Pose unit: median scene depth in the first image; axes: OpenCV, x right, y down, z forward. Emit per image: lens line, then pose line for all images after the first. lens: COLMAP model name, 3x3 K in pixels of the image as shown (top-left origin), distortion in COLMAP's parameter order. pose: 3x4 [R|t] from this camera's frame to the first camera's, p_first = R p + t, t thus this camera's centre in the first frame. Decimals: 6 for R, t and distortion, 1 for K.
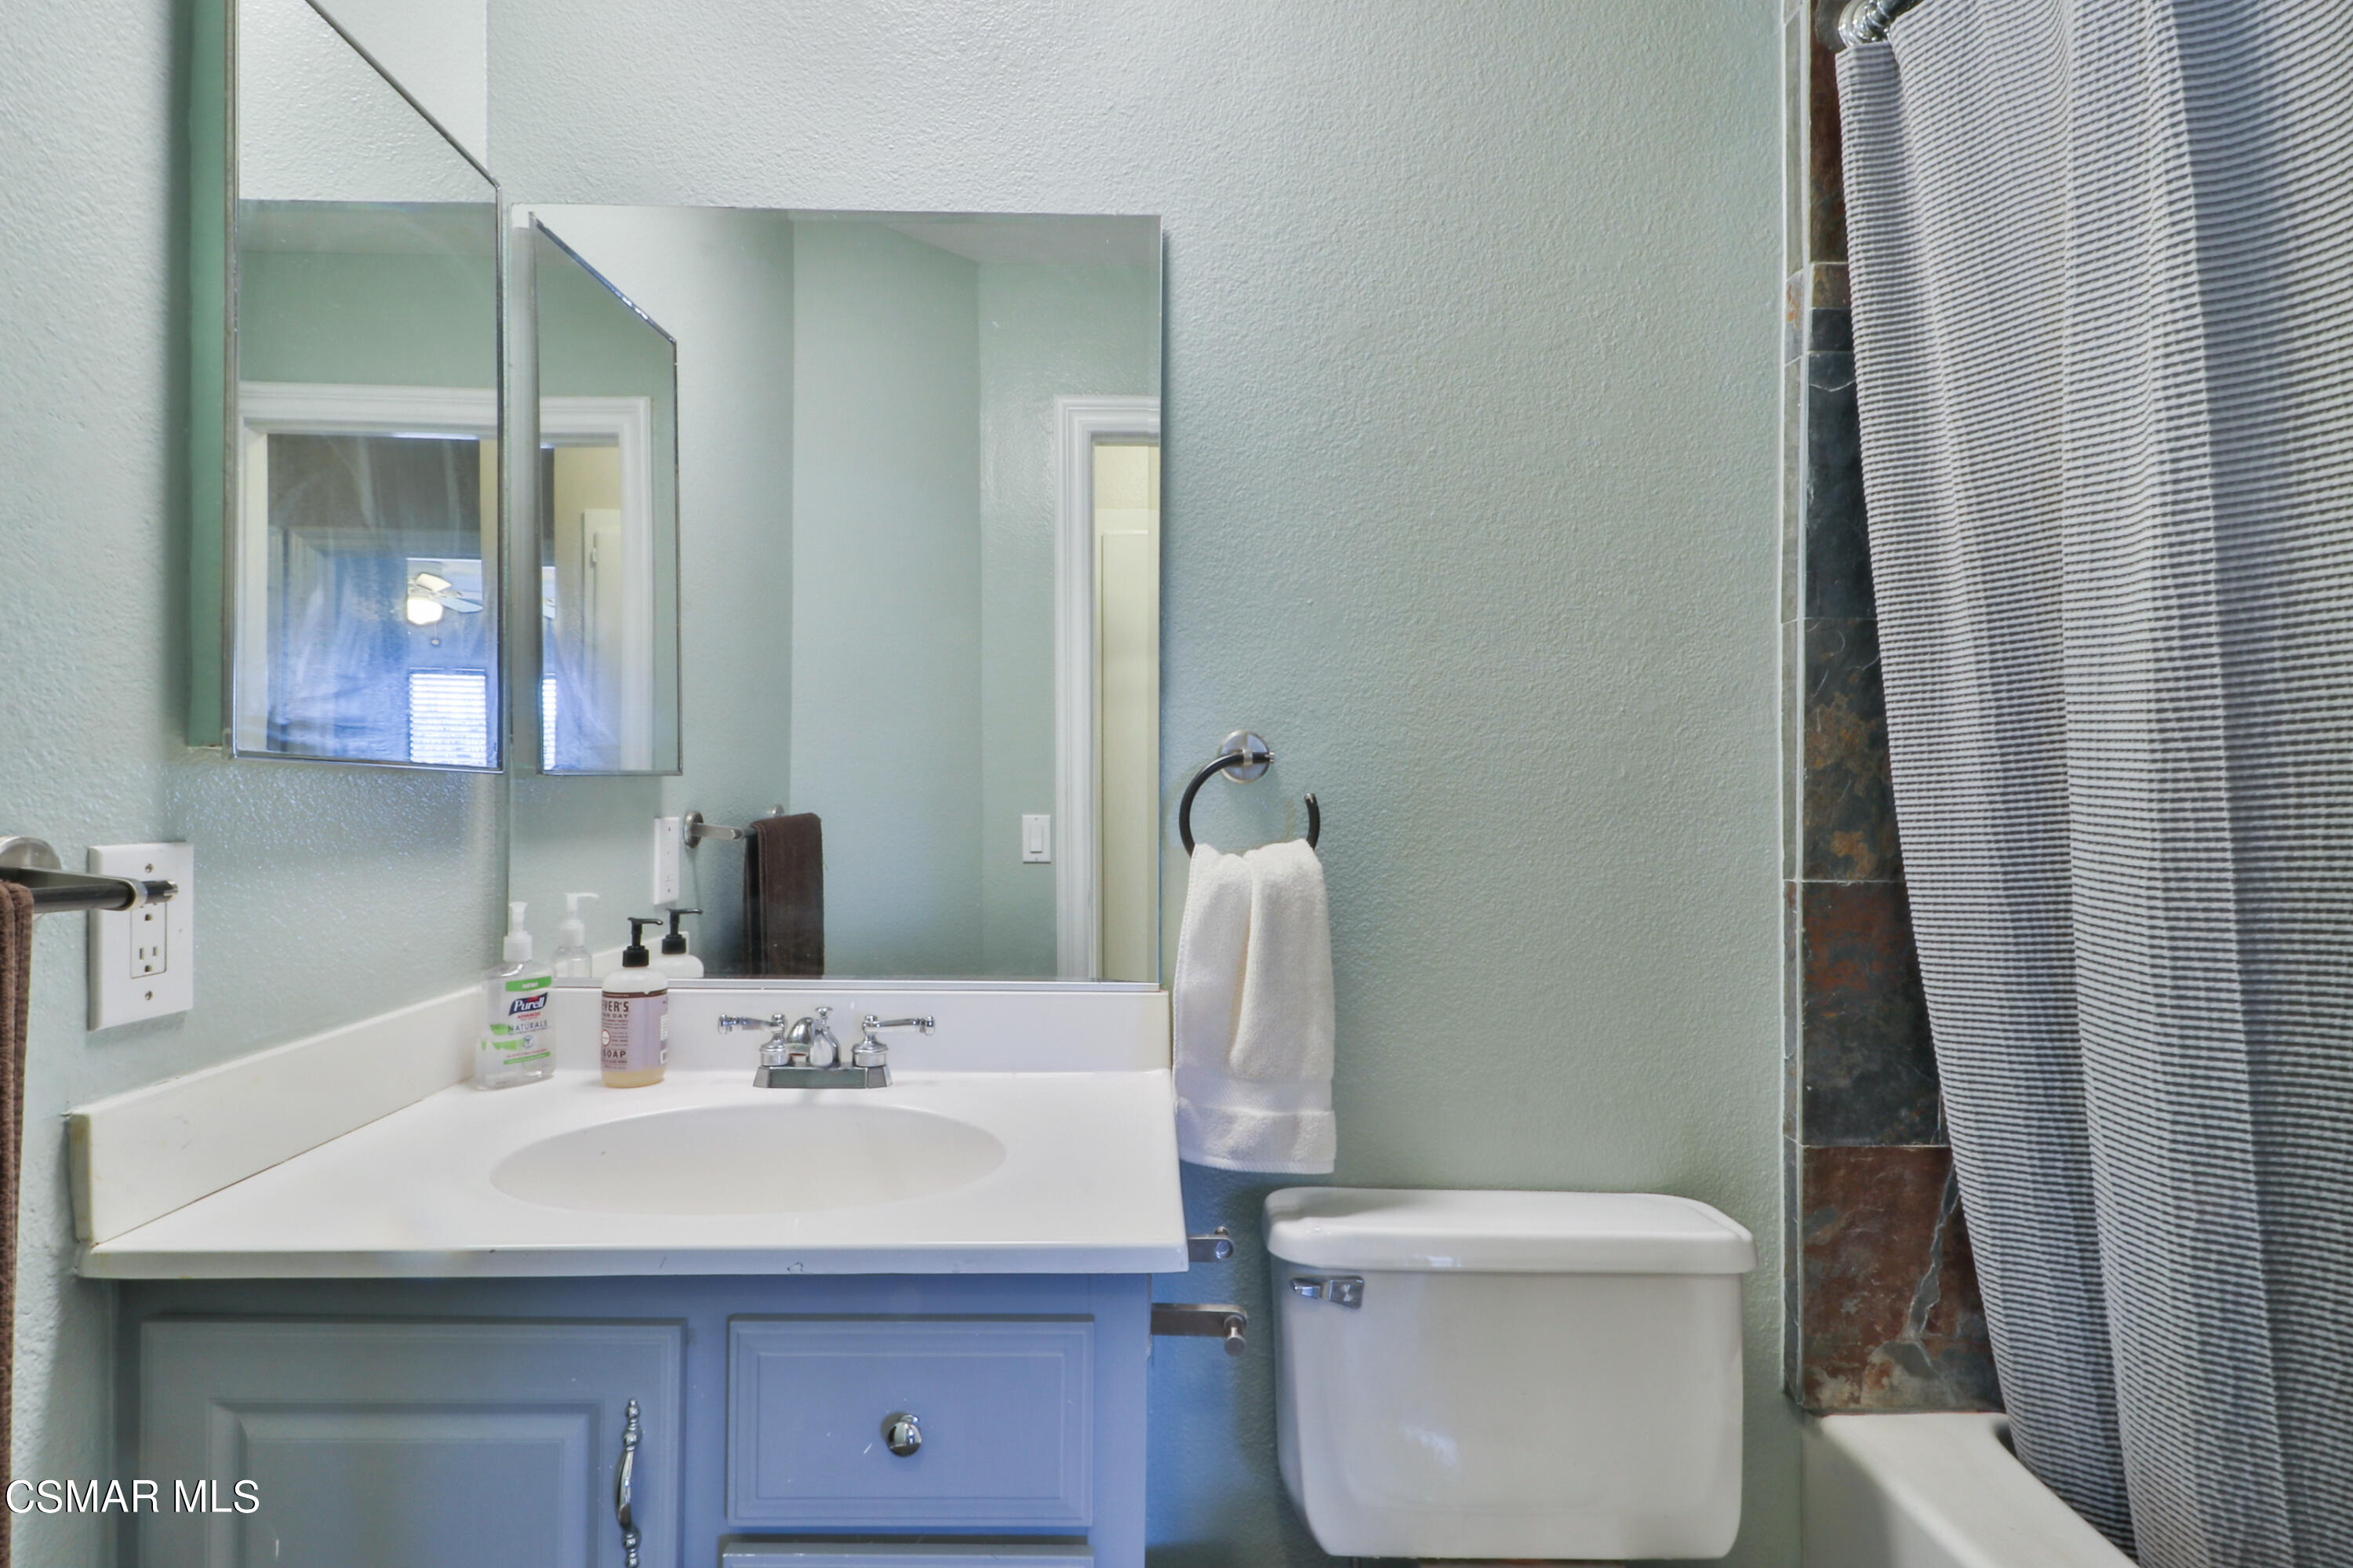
lens RADIAL K [[1211.9, 0, 1170.2], [0, 1211.9, 783.7], [0, 0, 1]] dist [0.021881, -0.010227]
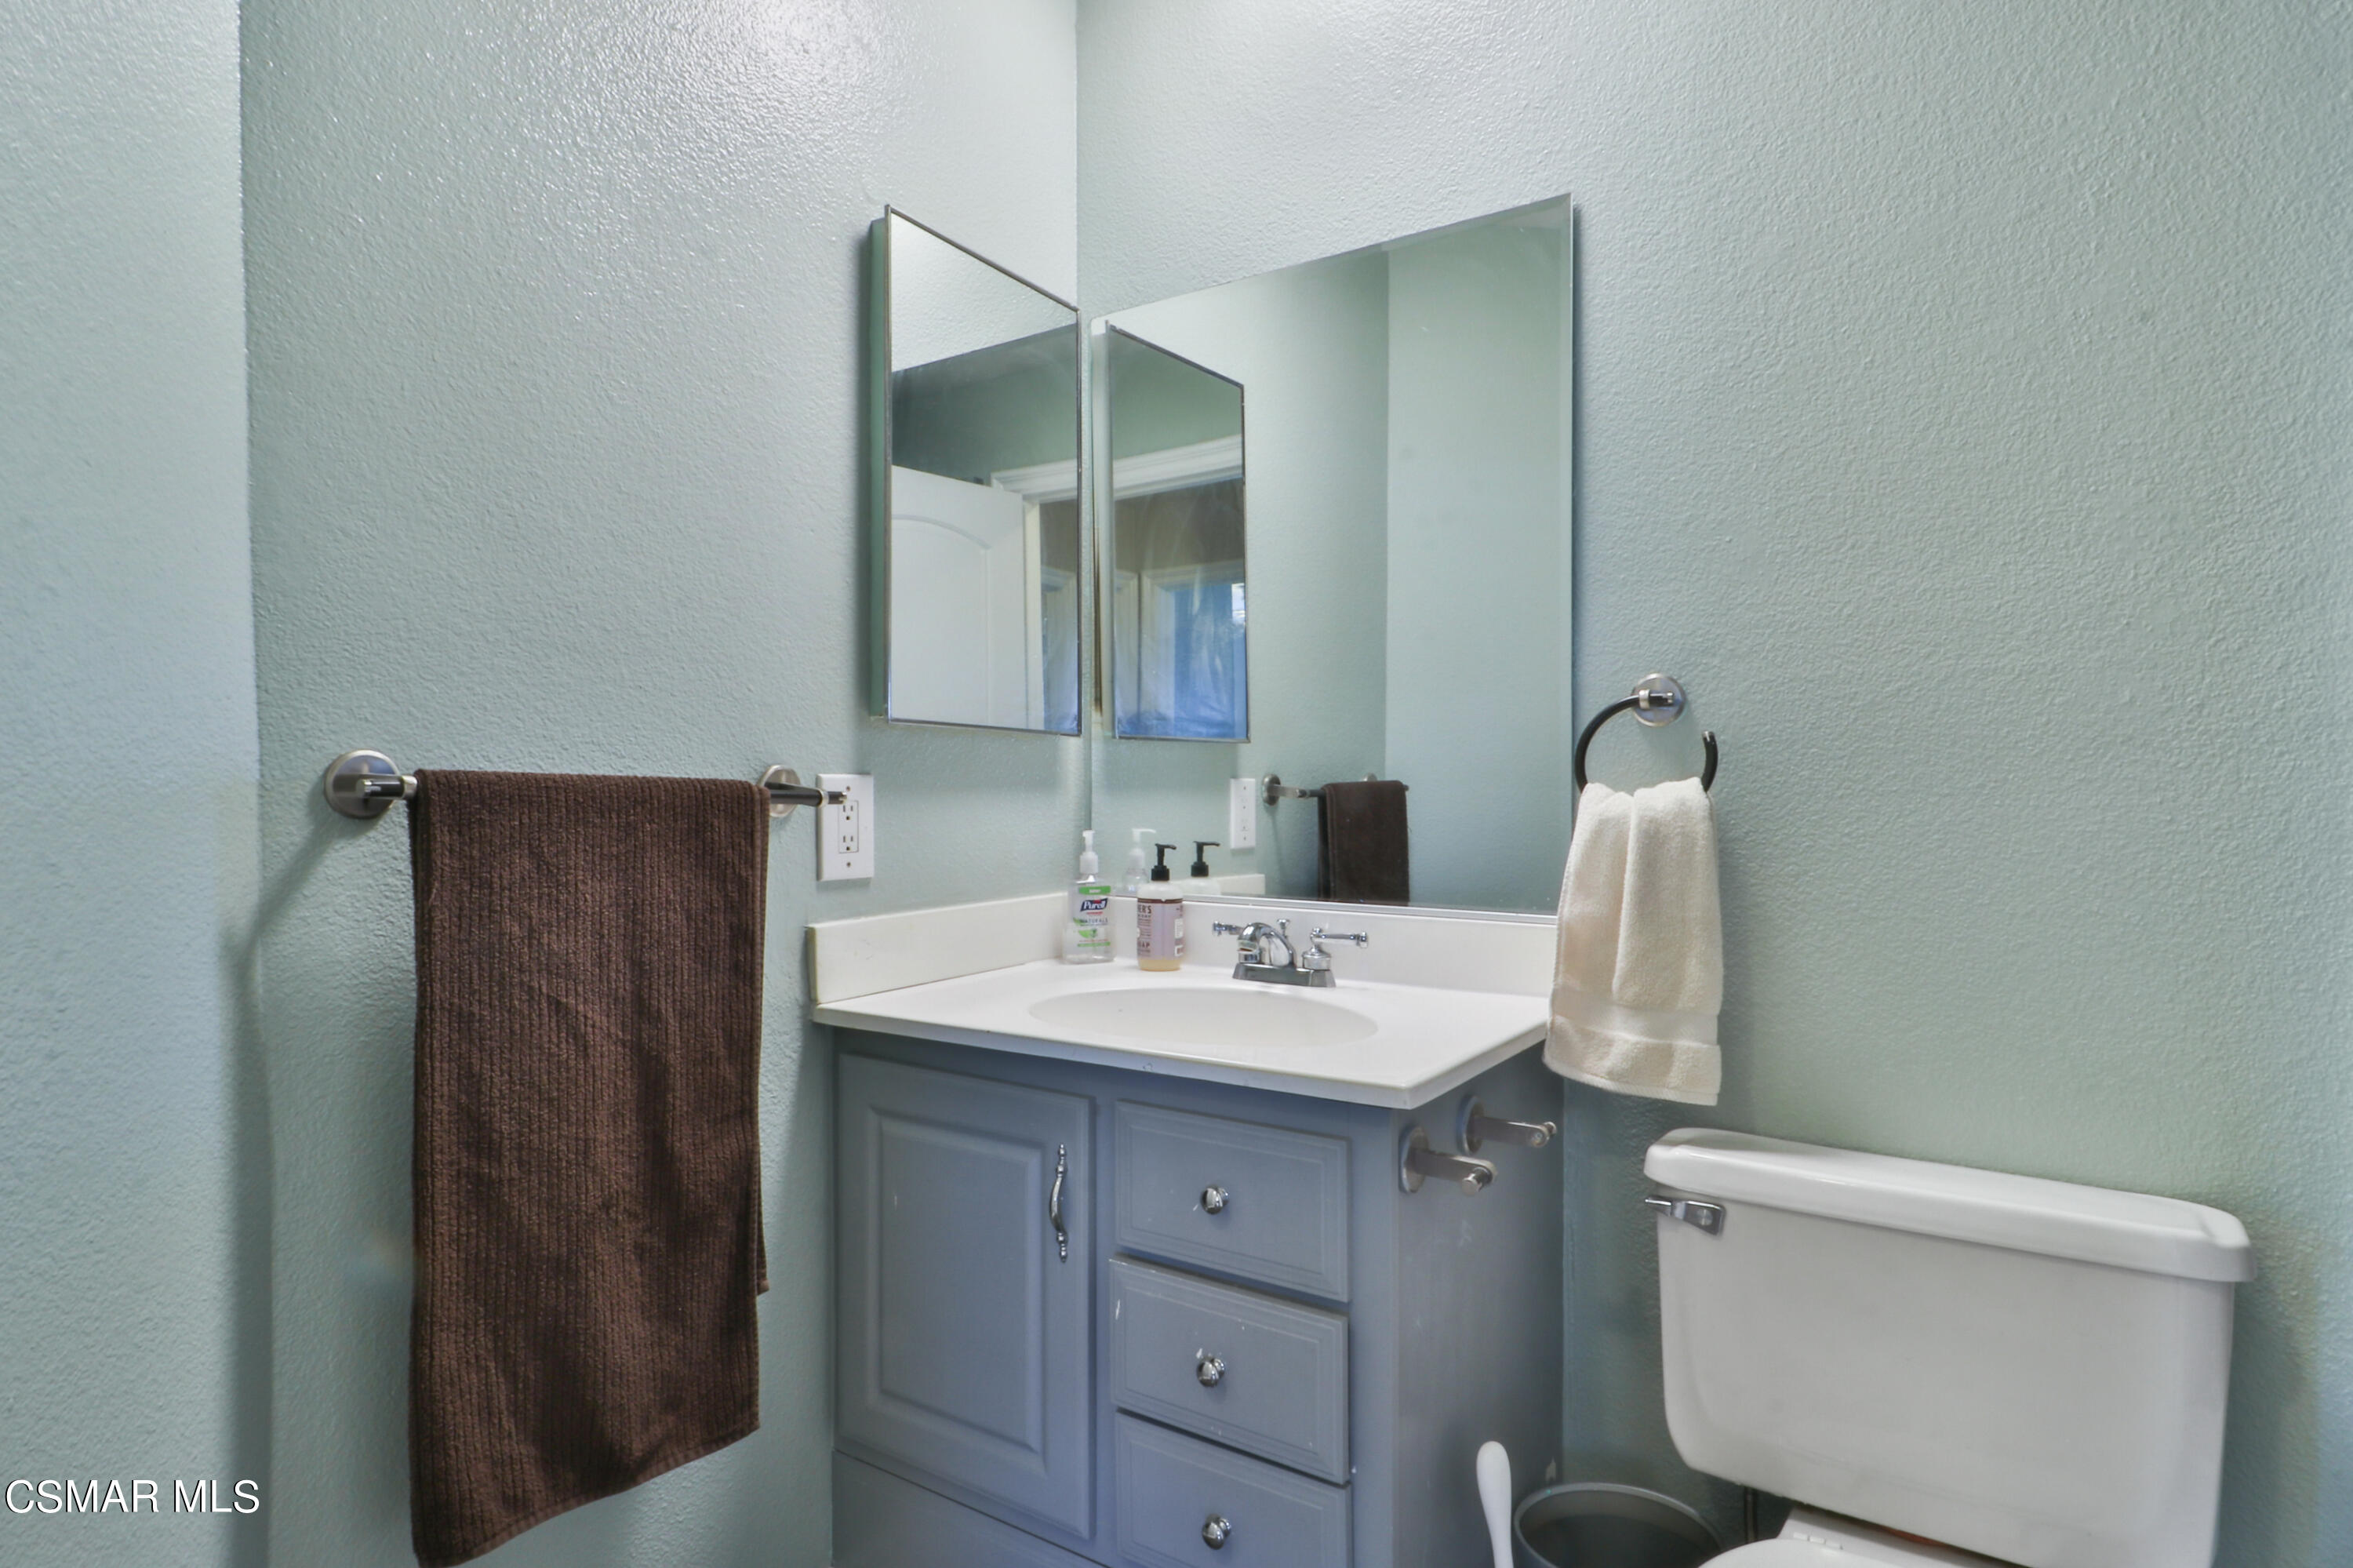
lens RADIAL K [[1296.5, 0, 1172.7], [0, 1296.5, 779.4], [0, 0, 1]] dist [0.004877, -0.010216]
pose [[0.813938, -0.013278, -0.580800, 0.383969], [0.011715, 0.999911, -0.006443, 0.050119], [0.580833, -0.001560, 0.814021, -0.128895]]
